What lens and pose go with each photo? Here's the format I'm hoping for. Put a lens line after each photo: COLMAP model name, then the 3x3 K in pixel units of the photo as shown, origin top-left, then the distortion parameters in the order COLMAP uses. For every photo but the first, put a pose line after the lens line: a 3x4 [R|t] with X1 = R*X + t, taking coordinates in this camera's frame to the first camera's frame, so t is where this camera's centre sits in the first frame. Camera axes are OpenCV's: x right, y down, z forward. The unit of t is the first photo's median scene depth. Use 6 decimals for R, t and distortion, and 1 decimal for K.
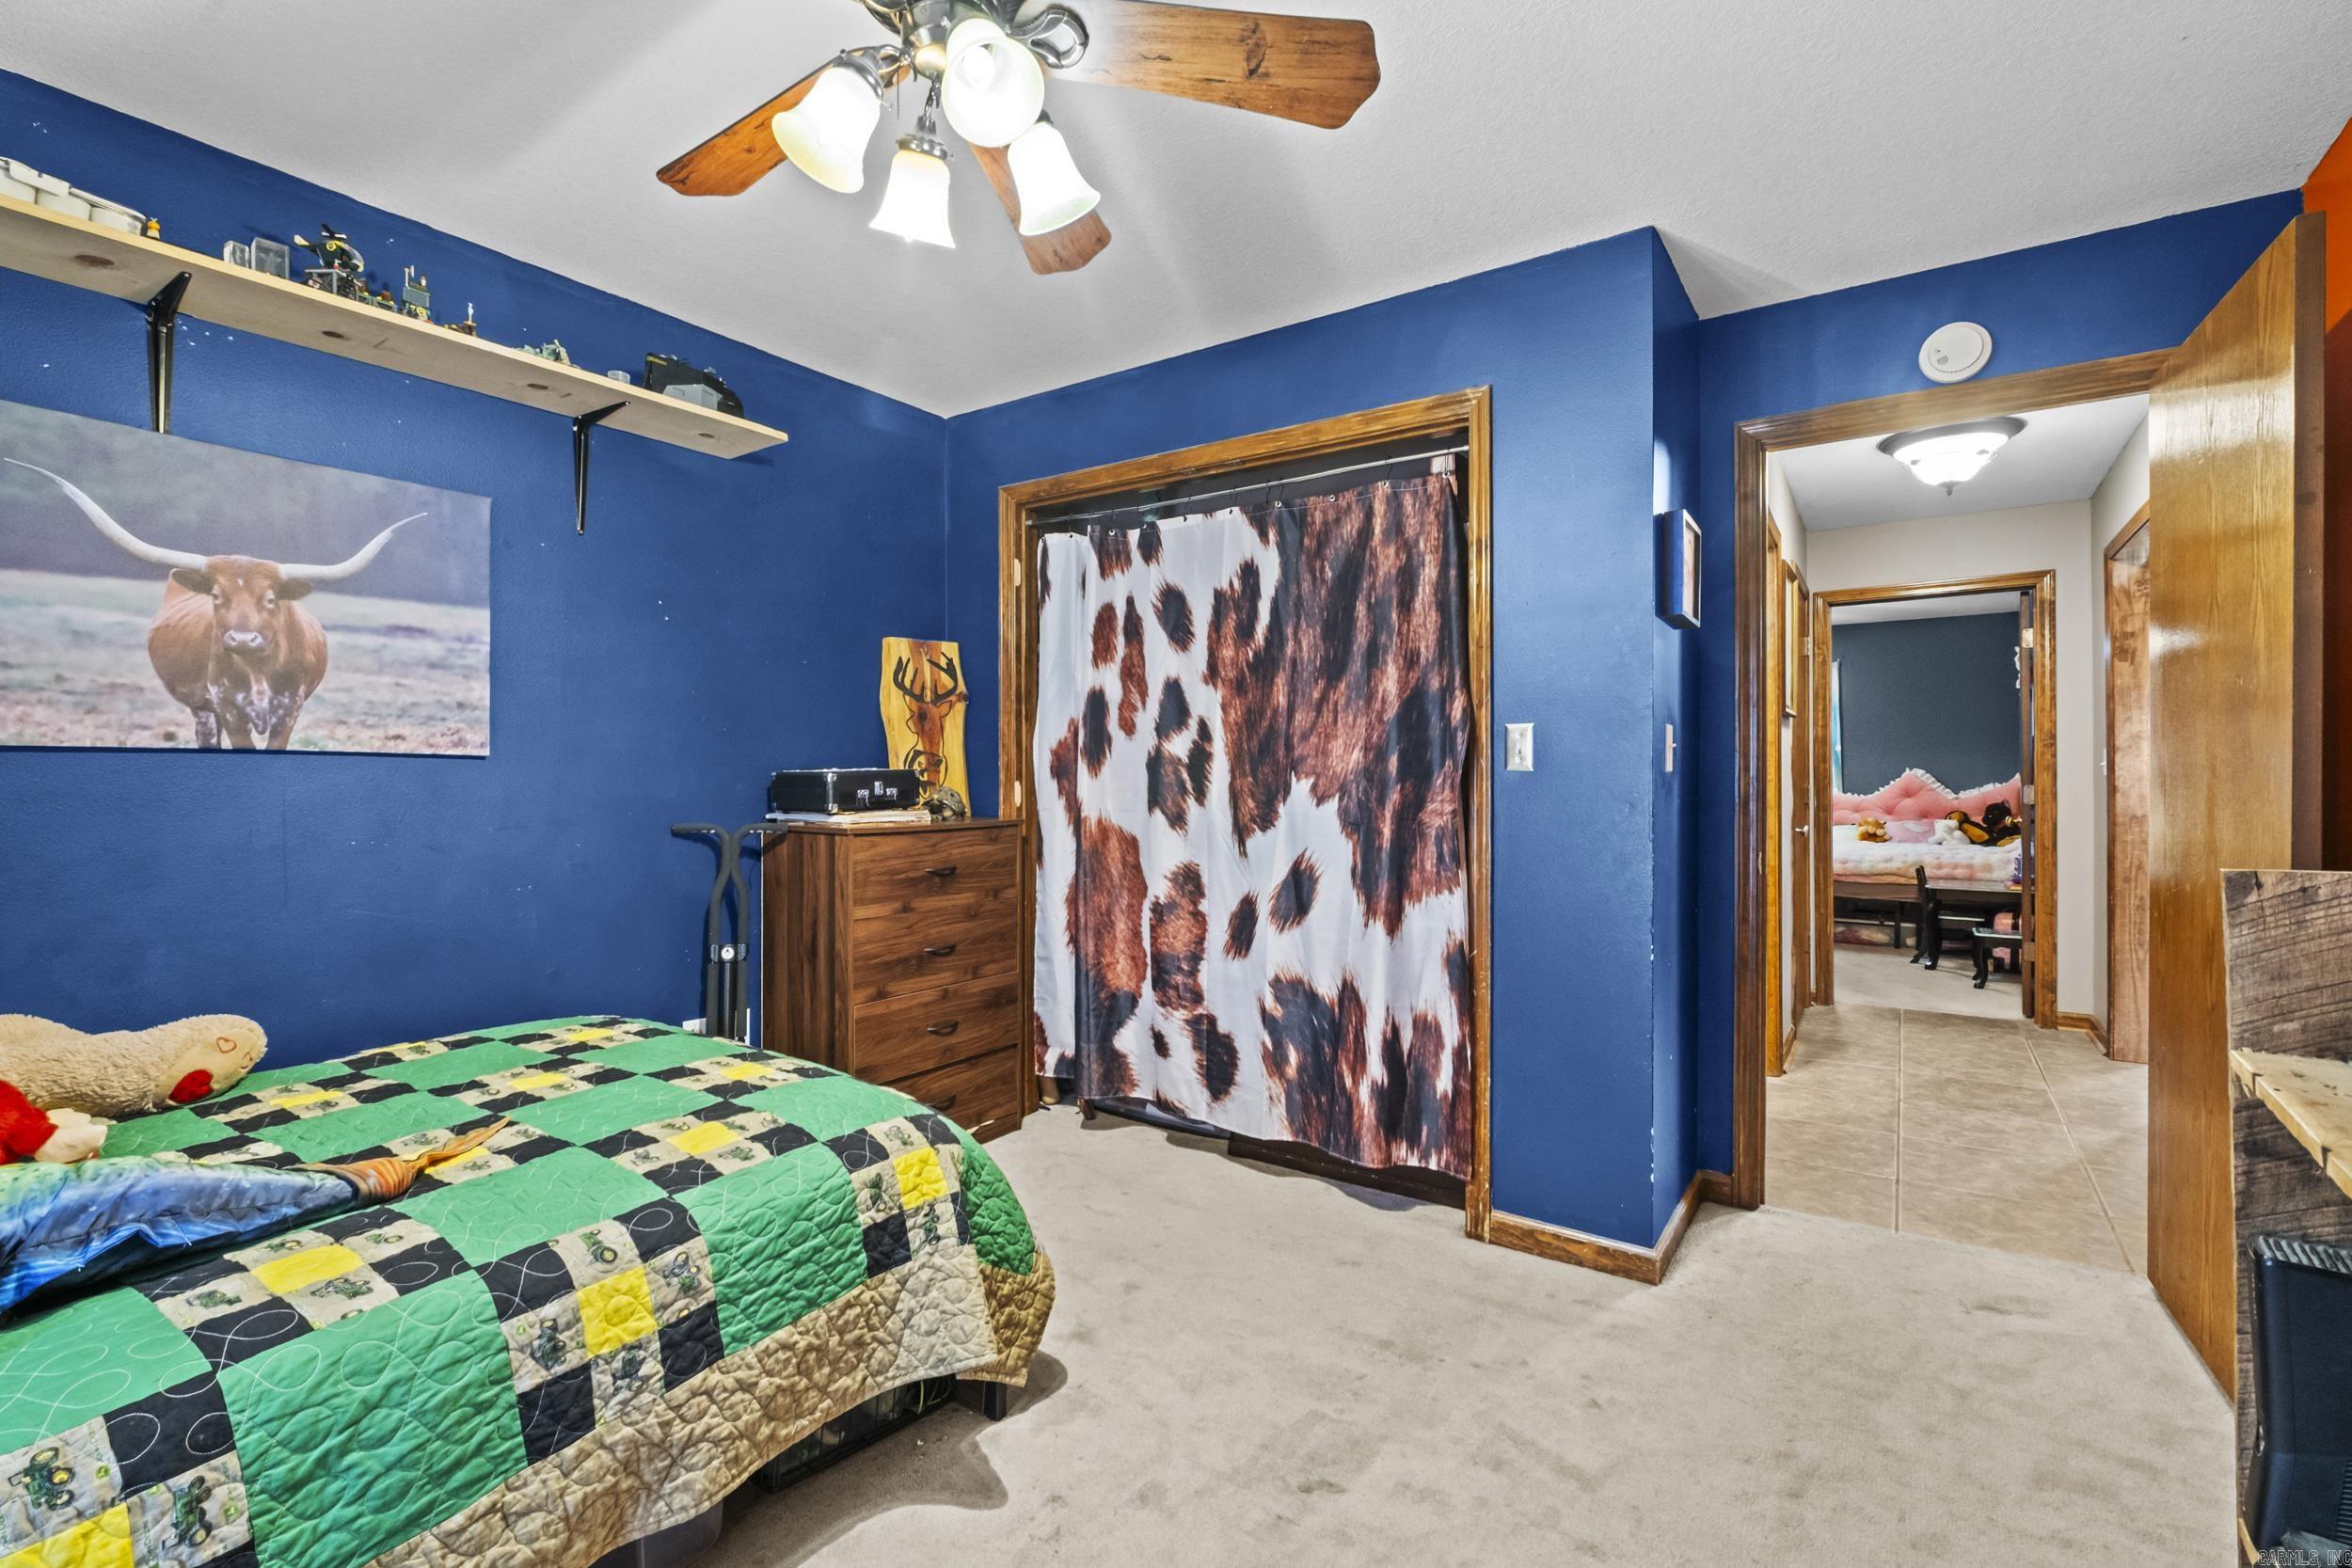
lens RADIAL K [[1056.9, 0, 1148.9], [0, 1056.9, 786.1], [0, 0, 1]] dist [-0.002490, 0.000084]
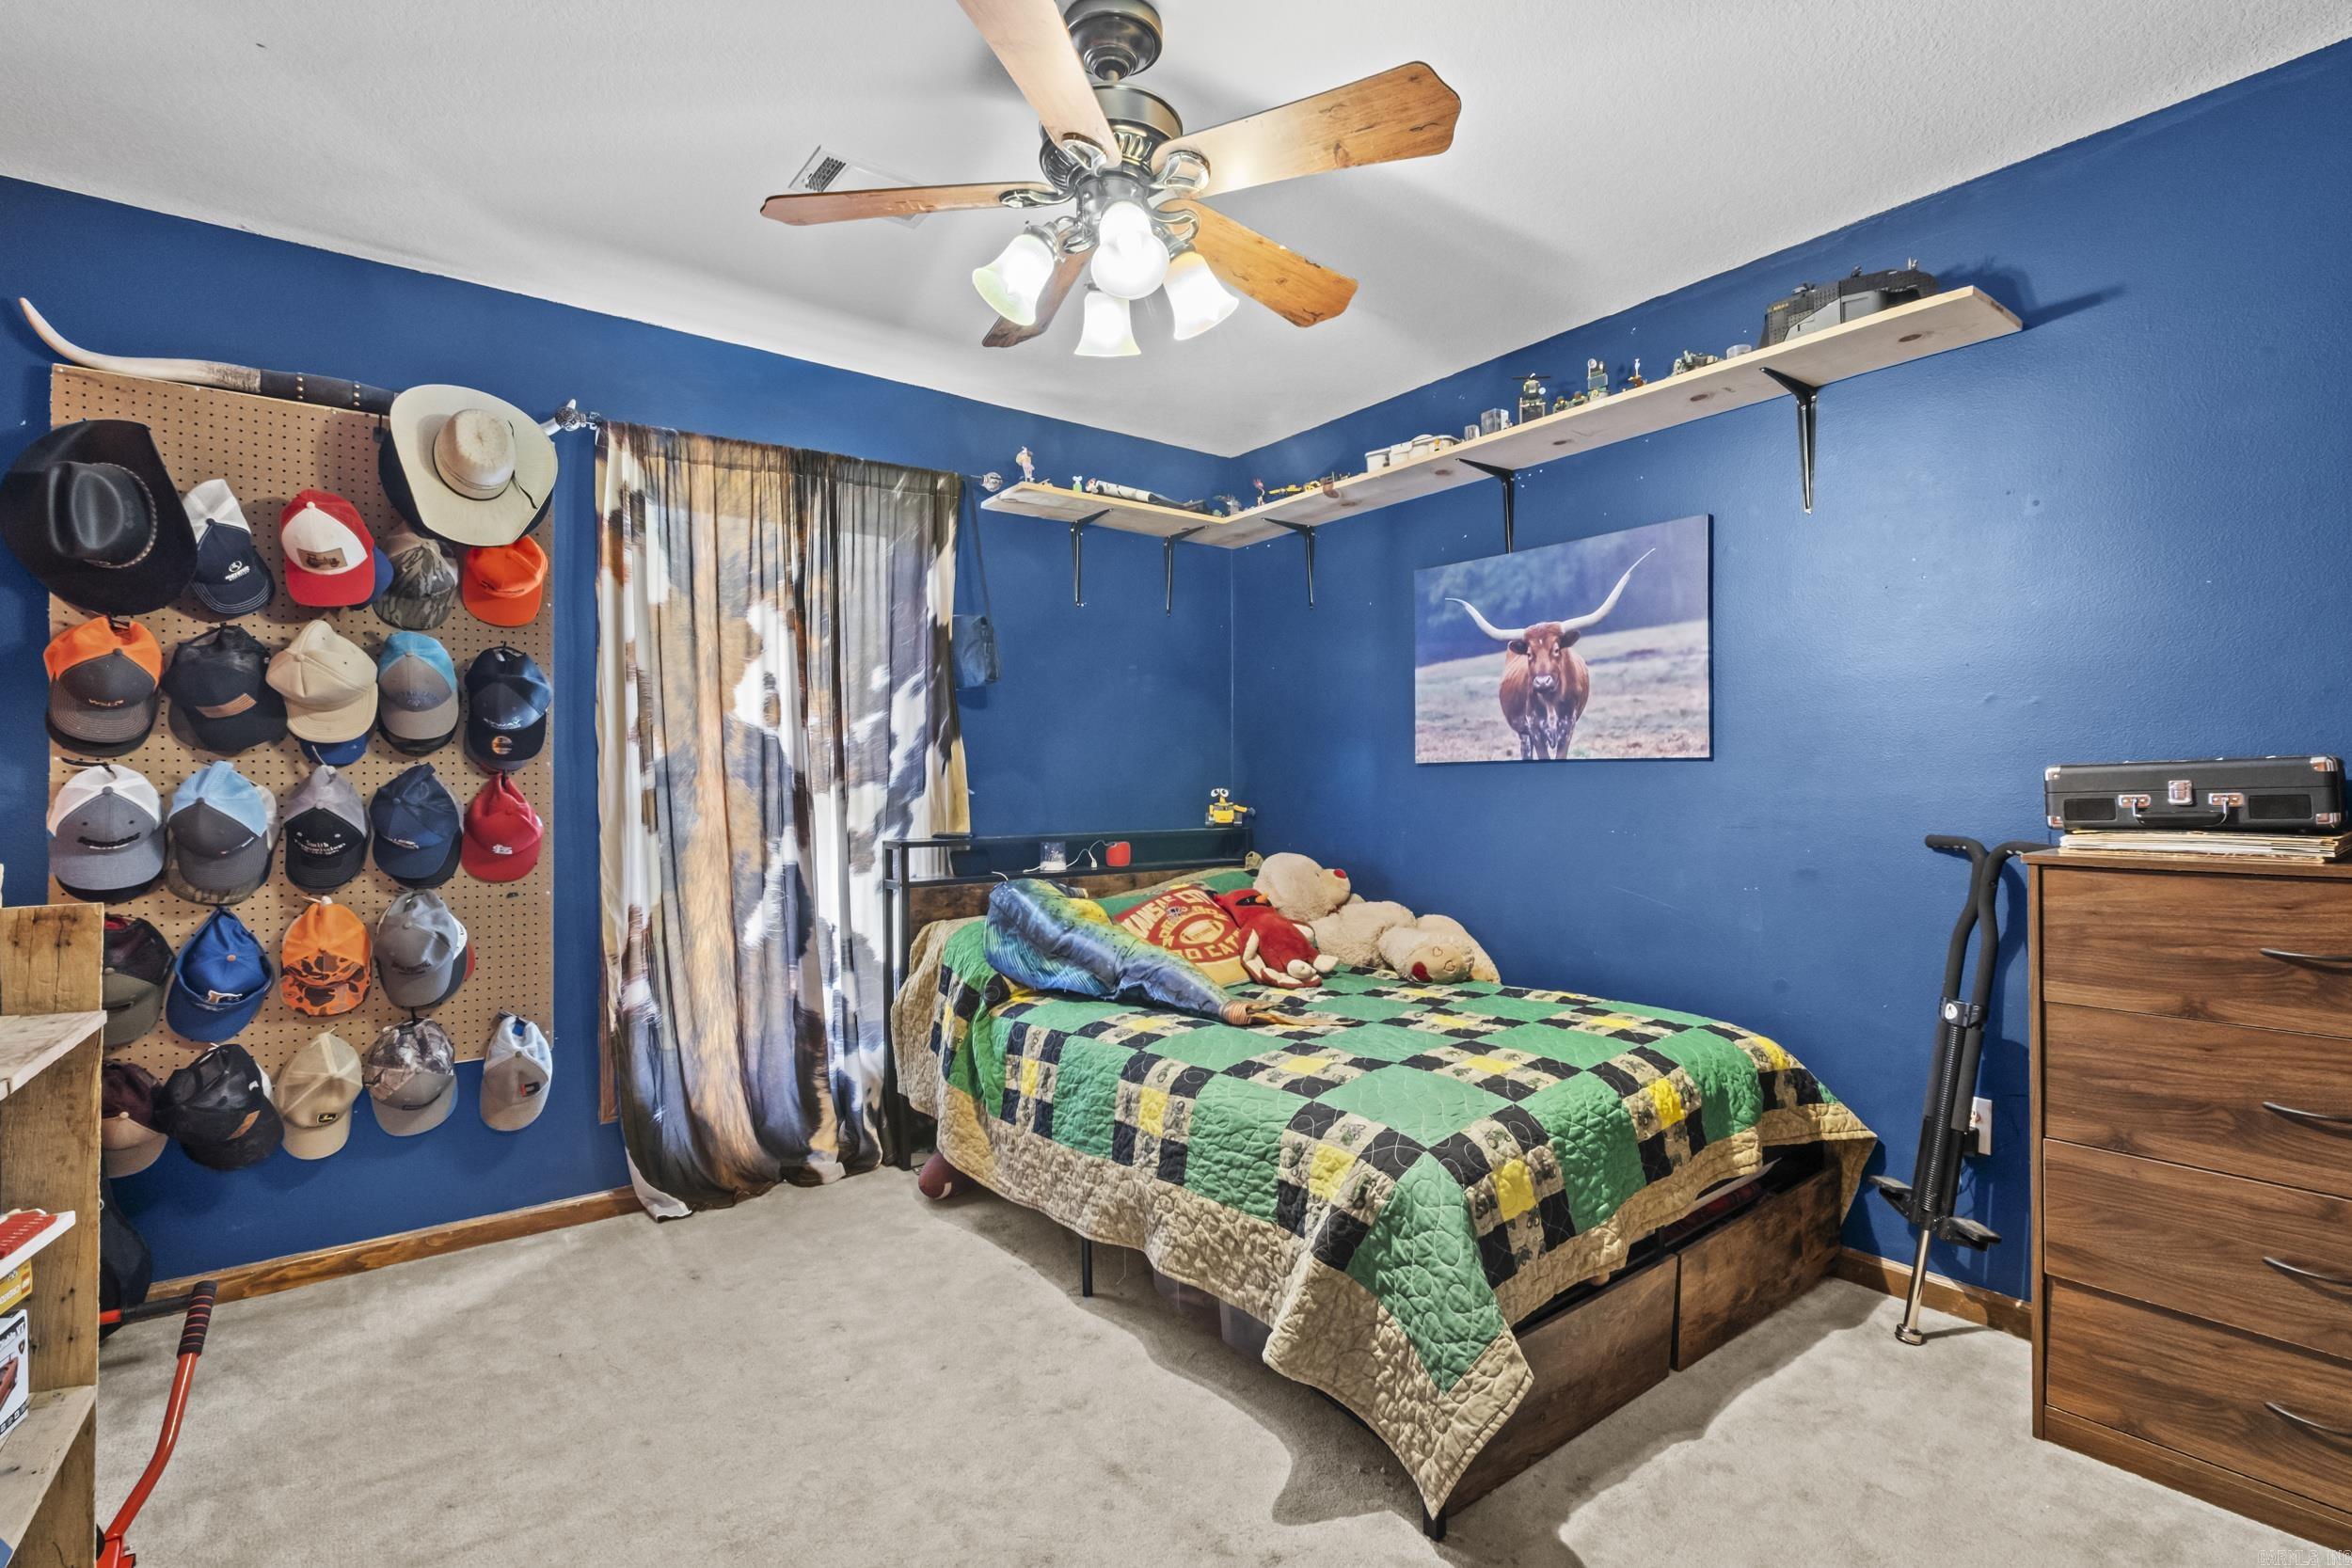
lens RADIAL K [[1056.9, 0, 1148.9], [0, 1056.9, 786.1], [0, 0, 1]] dist [-0.002490, 0.000084]
pose [[-0.294499, 0.002357, -0.955649, 0.600234], [-0.002043, 0.999993, 0.003096, -0.002695], [0.955650, 0.002864, -0.294492, 0.847040]]
